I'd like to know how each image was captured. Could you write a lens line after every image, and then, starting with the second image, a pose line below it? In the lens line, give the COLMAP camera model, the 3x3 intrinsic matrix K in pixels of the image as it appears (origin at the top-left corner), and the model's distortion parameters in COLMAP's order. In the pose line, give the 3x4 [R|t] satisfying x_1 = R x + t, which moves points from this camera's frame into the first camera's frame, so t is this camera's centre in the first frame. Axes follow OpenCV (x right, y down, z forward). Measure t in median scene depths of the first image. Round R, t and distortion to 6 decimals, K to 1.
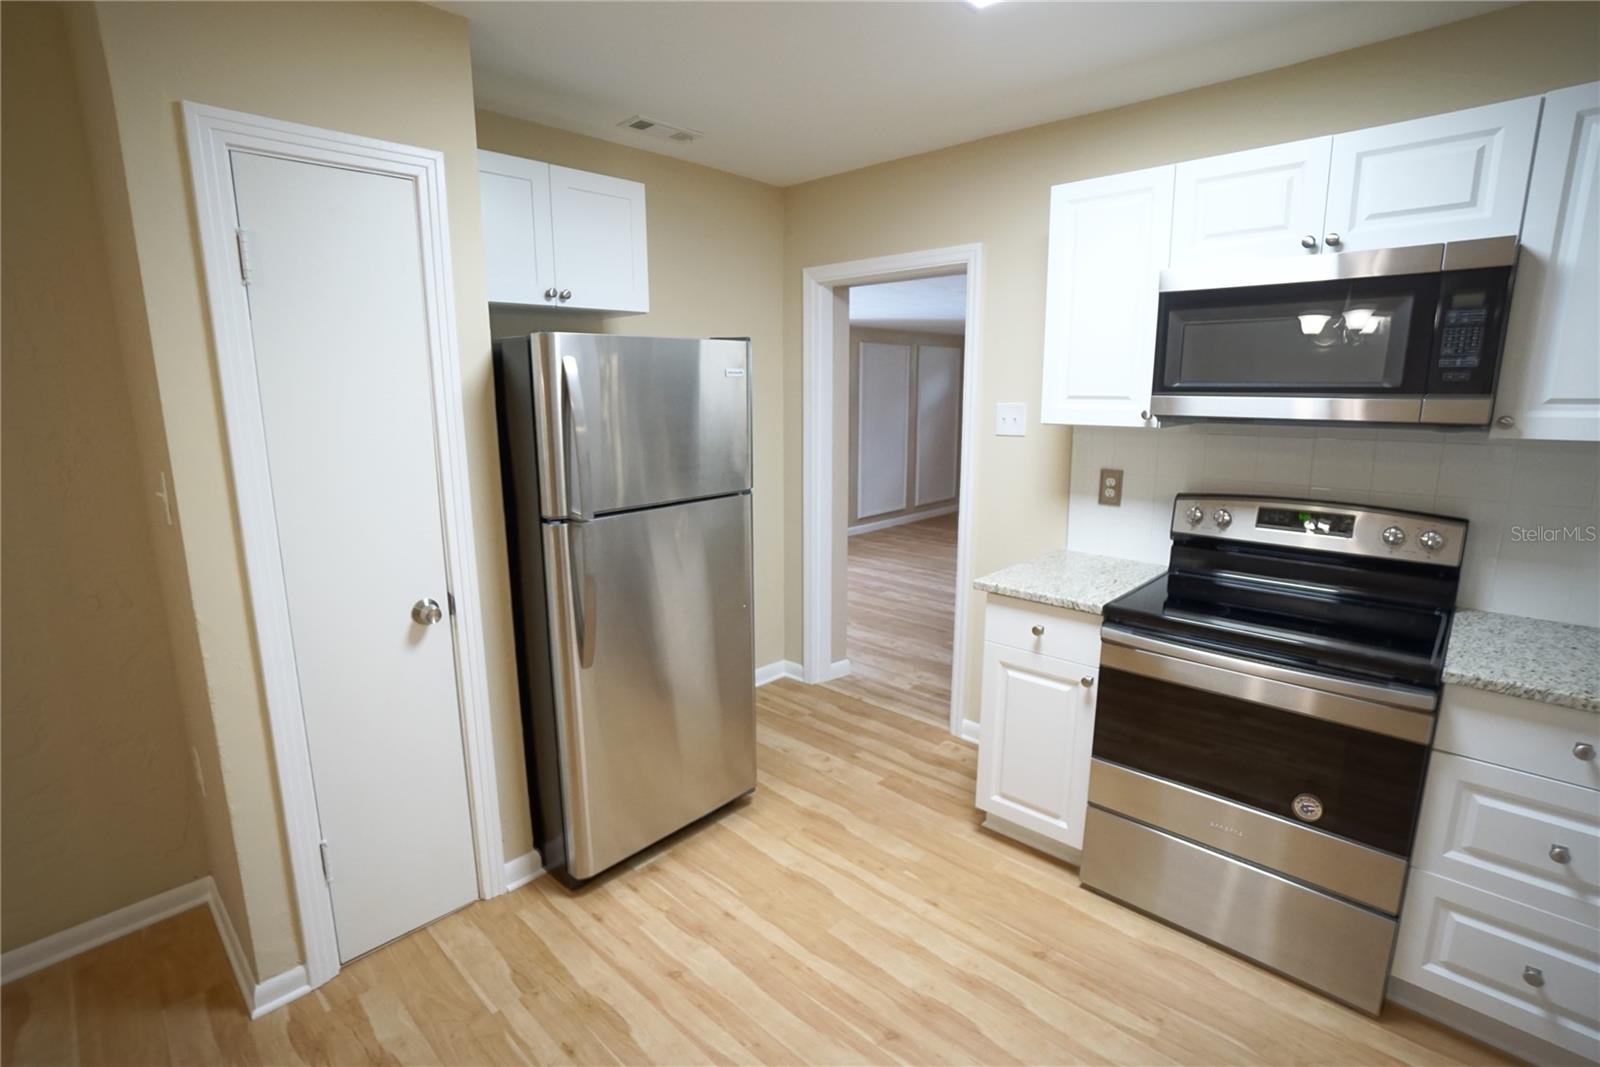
lens RADIAL K [[753.2, 0, 801.9], [0, 753.2, 534.6], [0, 0, 1]] dist [-0.028997, 0.000643]
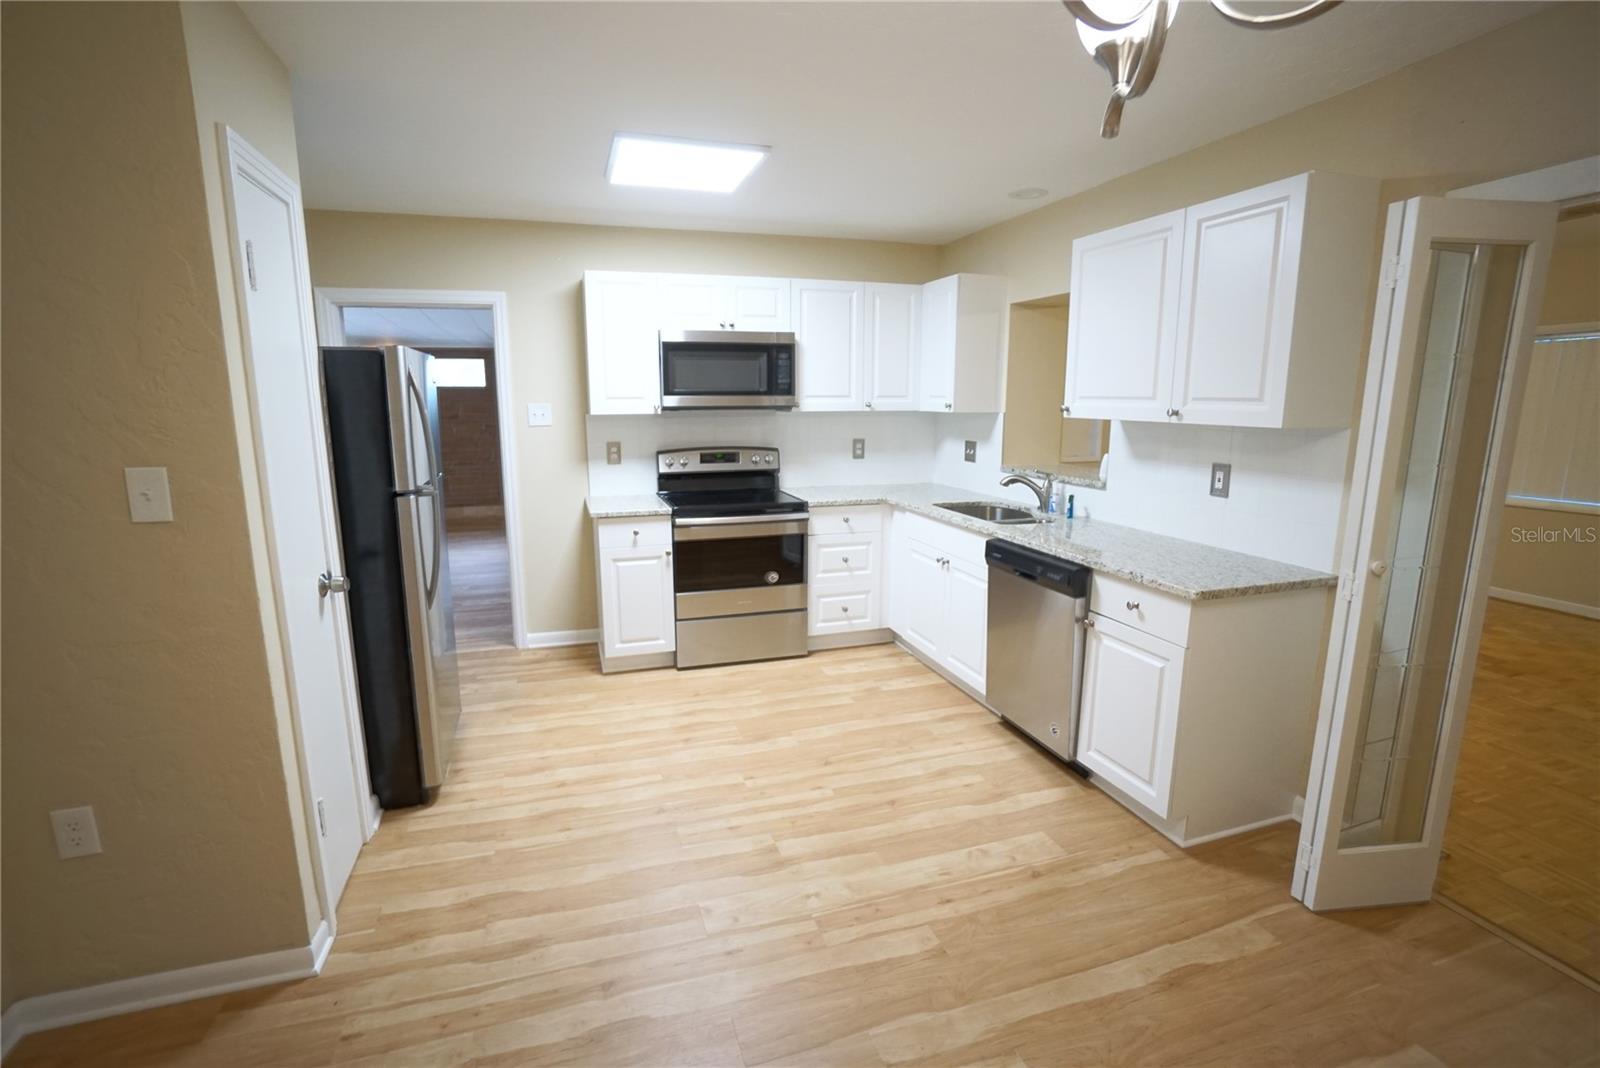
lens RADIAL K [[730.5, 0, 796.8], [0, 730.5, 531.2], [0, 0, 1]] dist [-0.045016, 0.020296]
pose [[0.473578, -0.155137, 0.866981, -0.960142], [0.167208, 0.982299, 0.084436, 0.045100], [-0.864734, 0.104979, 0.491135, -0.139297]]
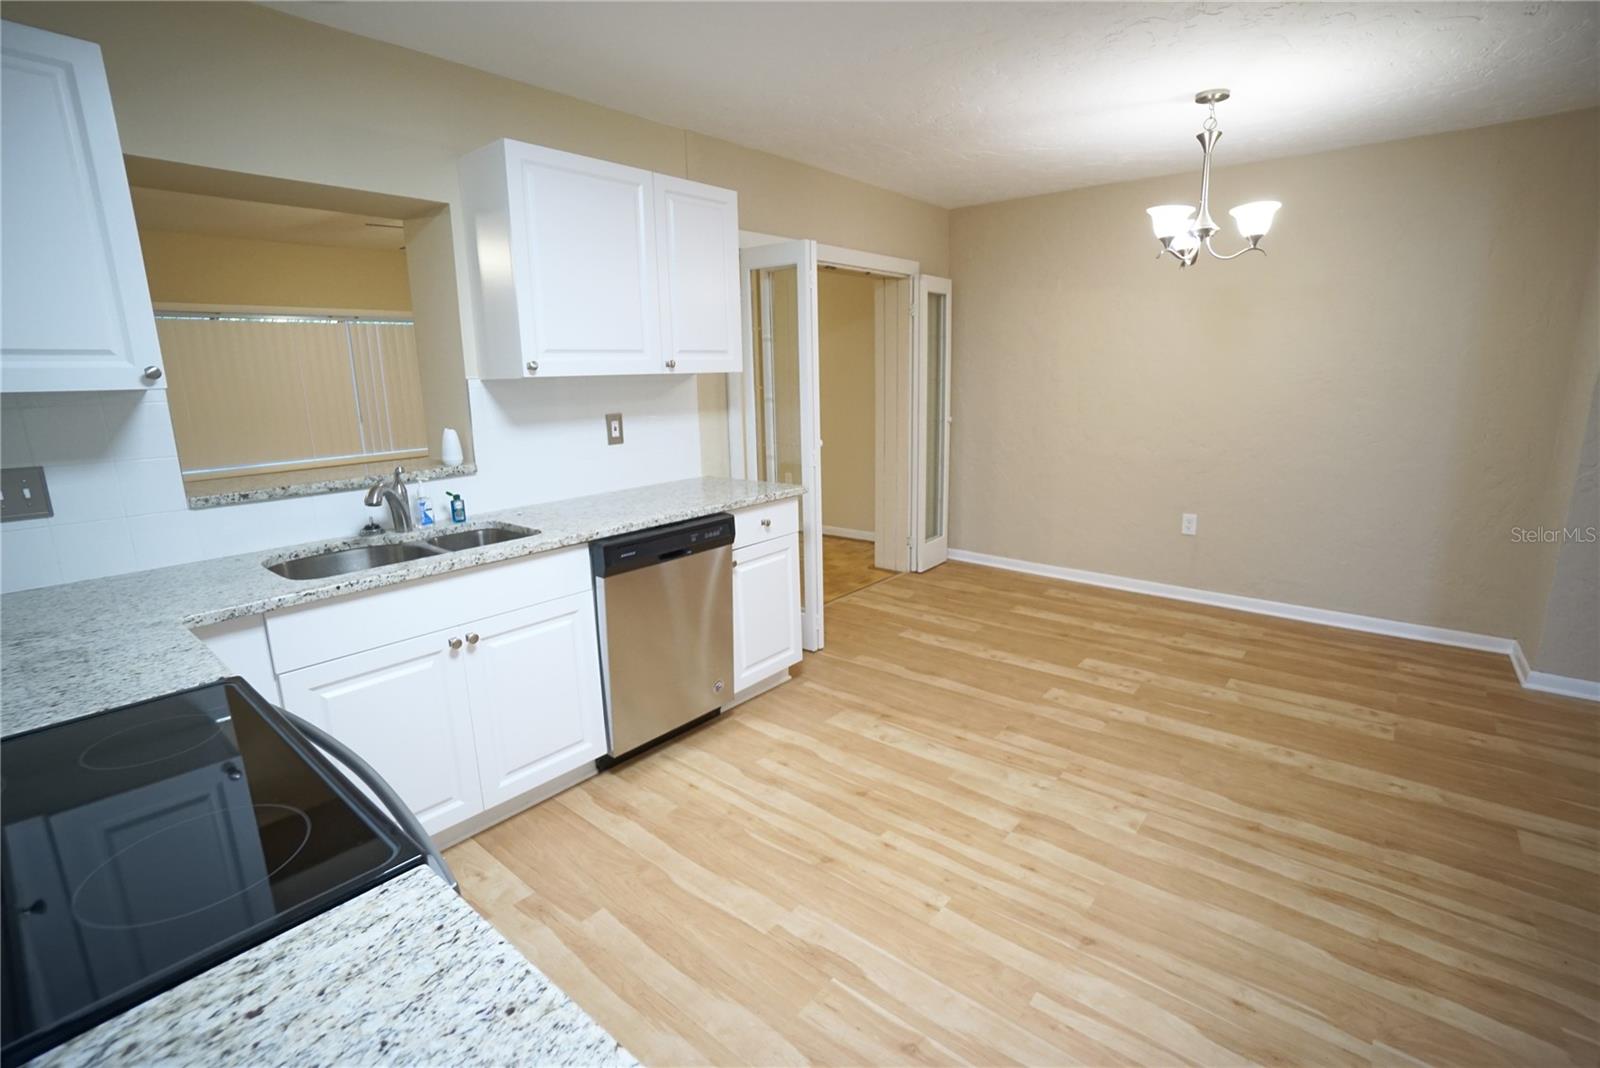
lens RADIAL K [[730.5, 0, 796.8], [0, 730.5, 531.2], [0, 0, 1]] dist [-0.045016, 0.020296]
pose [[-0.998190, 0.037125, -0.047309, 0.221046], [0.015062, 0.915958, 0.400991, -0.185572], [0.058220, 0.399553, -0.914859, 1.198235]]
